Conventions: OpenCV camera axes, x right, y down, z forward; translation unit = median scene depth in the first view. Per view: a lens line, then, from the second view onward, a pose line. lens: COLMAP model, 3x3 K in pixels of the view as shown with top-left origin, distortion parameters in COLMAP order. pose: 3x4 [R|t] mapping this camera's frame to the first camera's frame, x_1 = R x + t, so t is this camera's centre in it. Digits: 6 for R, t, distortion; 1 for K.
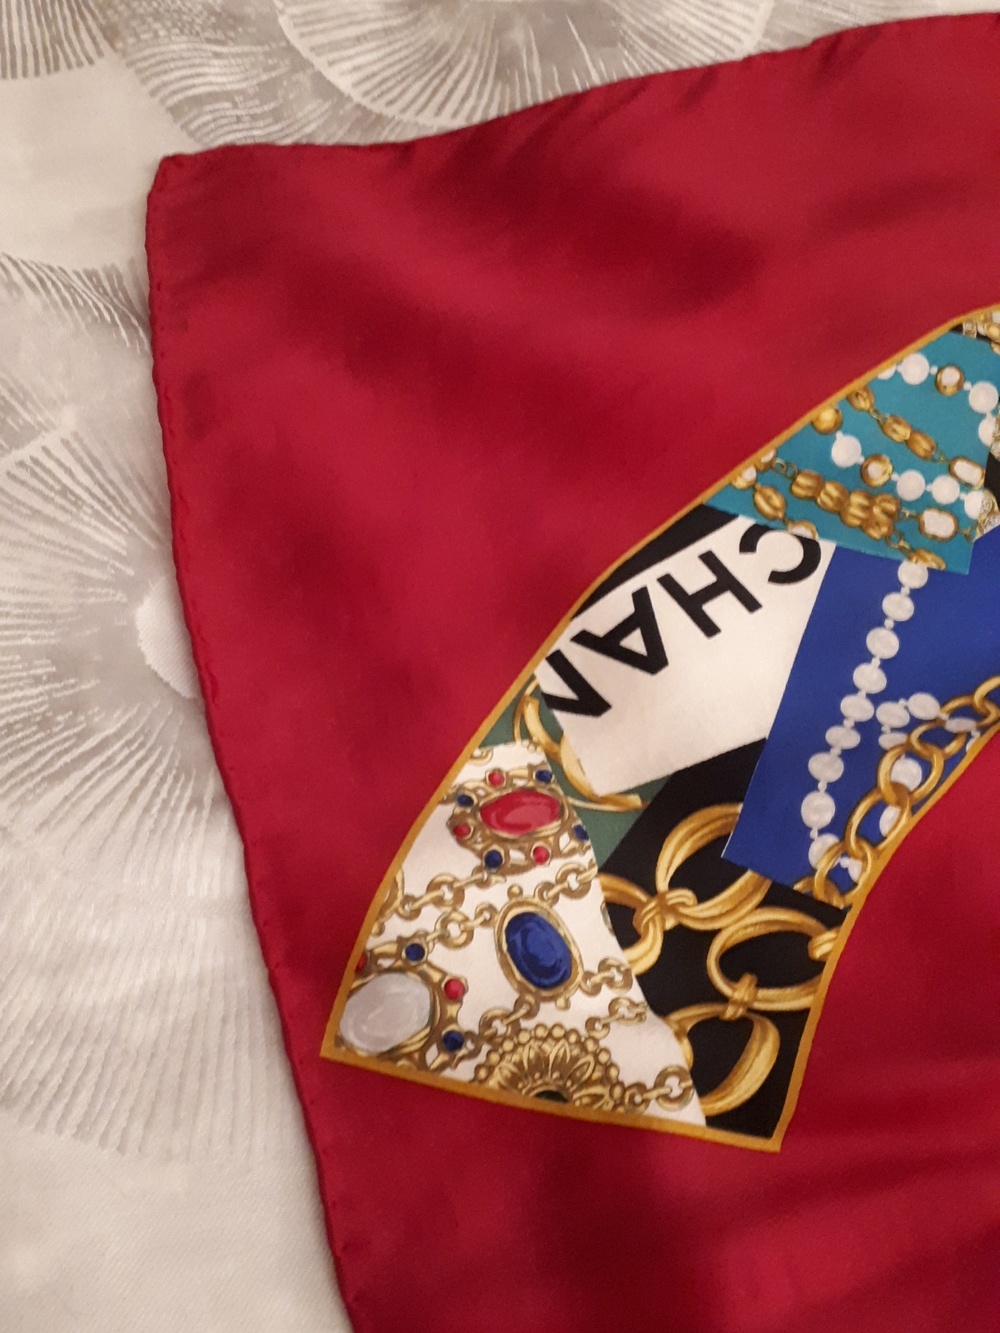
lens RADIAL K [[1404.0, 0, 539.8], [0, 1404.0, 663.7], [0, 0, 1]] dist [0.252832, -0.761756]
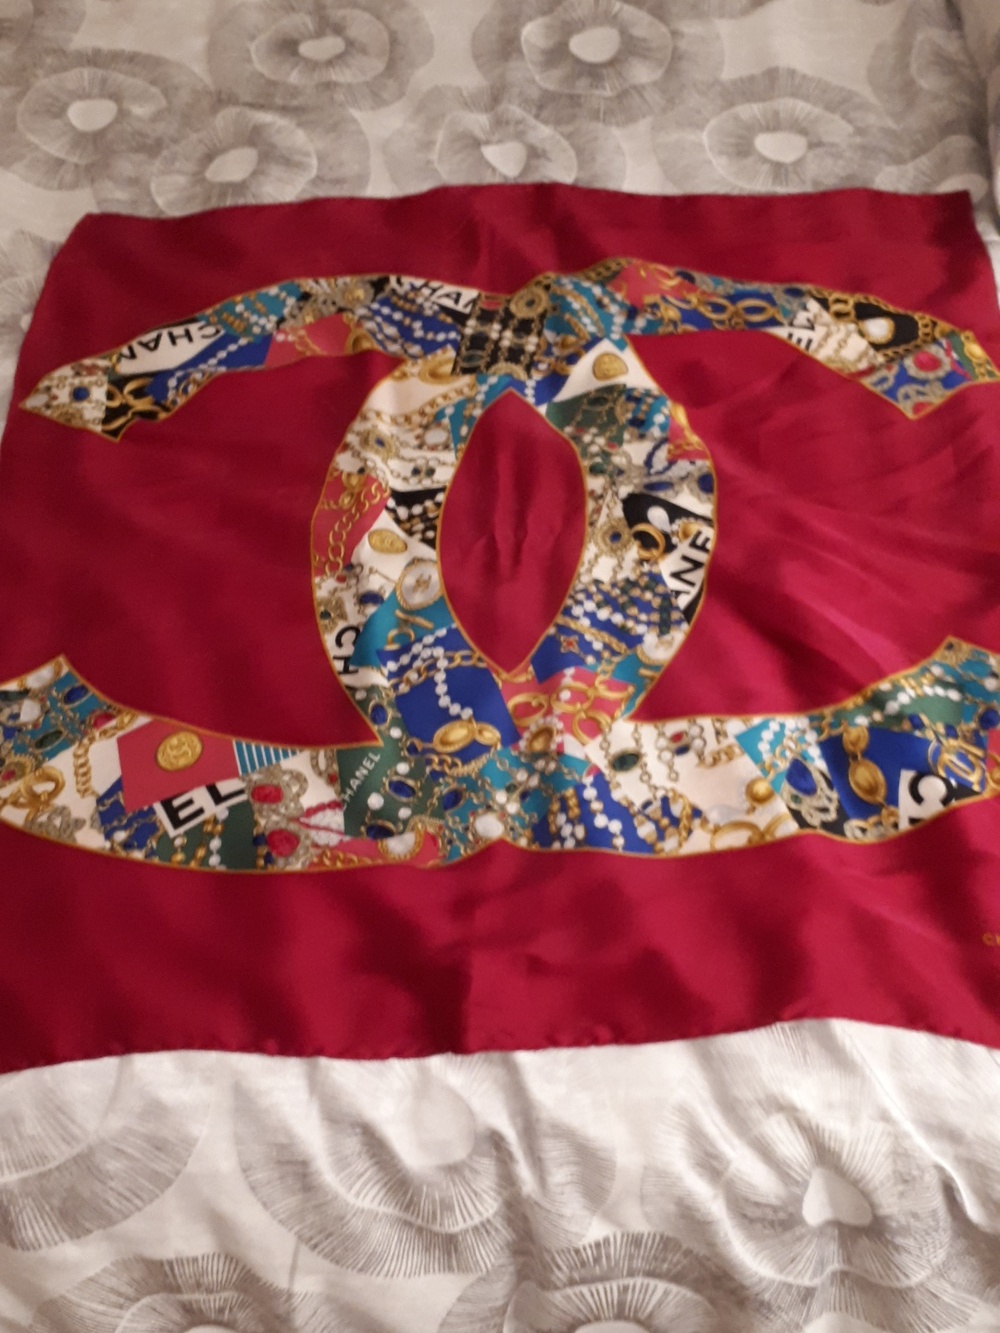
lens RADIAL K [[1404.0, 0, 539.8], [0, 1404.0, 663.7], [0, 0, 1]] dist [0.252832, -0.761756]
pose [[0.959884, 0.142836, -0.241290, 1.899633], [-0.180946, 0.972910, -0.143893, 1.056861], [0.214200, 0.181781, 0.959726, -1.974417]]
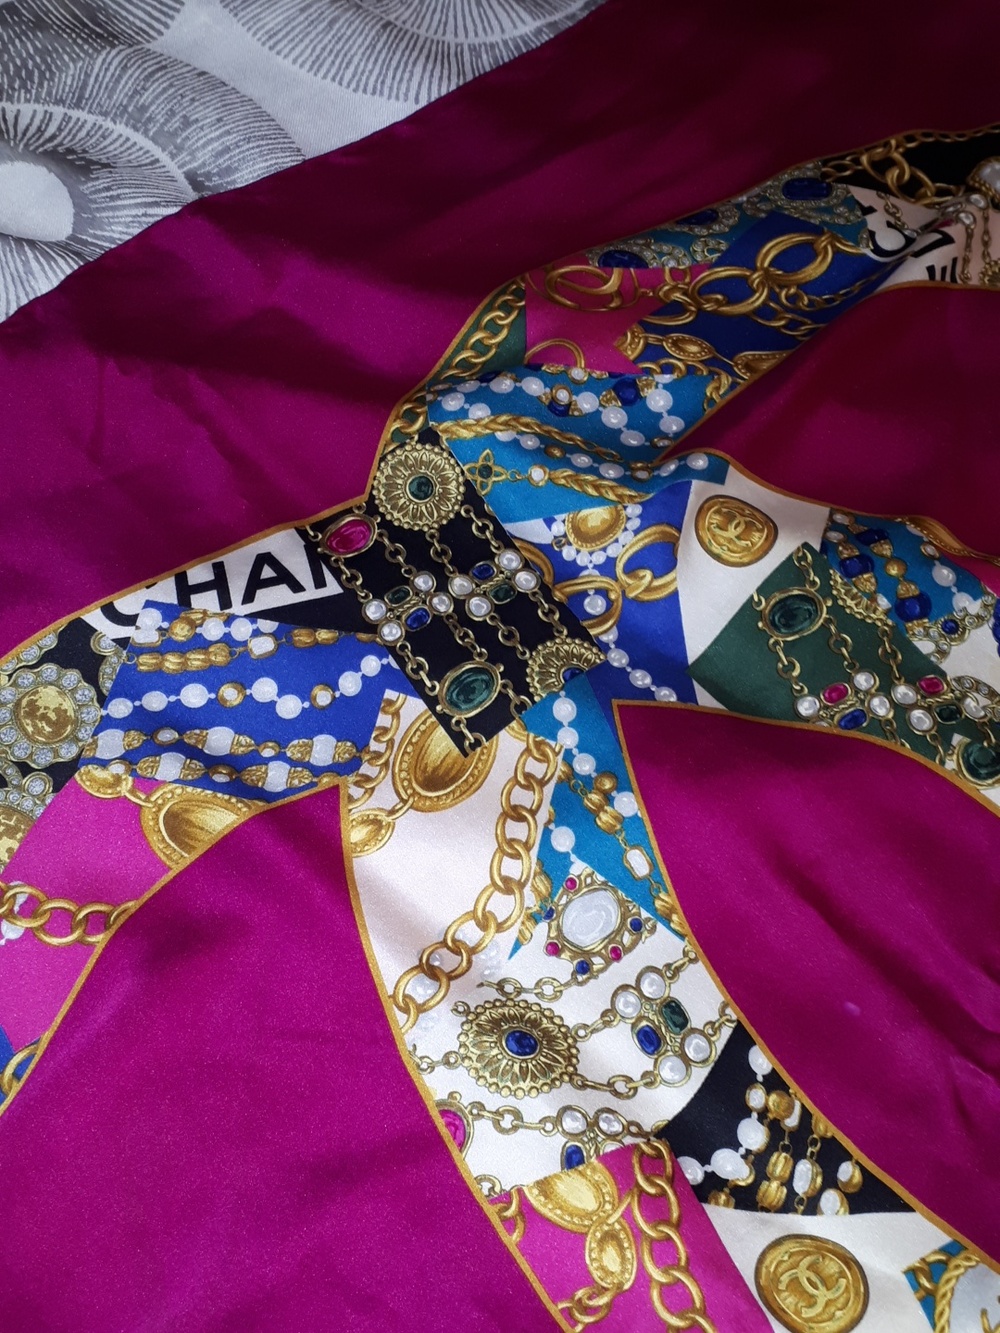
lens RADIAL K [[1371.8, 0, 538.5], [0, 1371.8, 669.7], [0, 0, 1]] dist [0.247526, -0.708405]
pose [[0.862778, -0.452757, 0.225000, 0.607884], [0.446042, 0.891167, 0.082878, -0.188112], [-0.238036, 0.028854, 0.970828, -0.244214]]
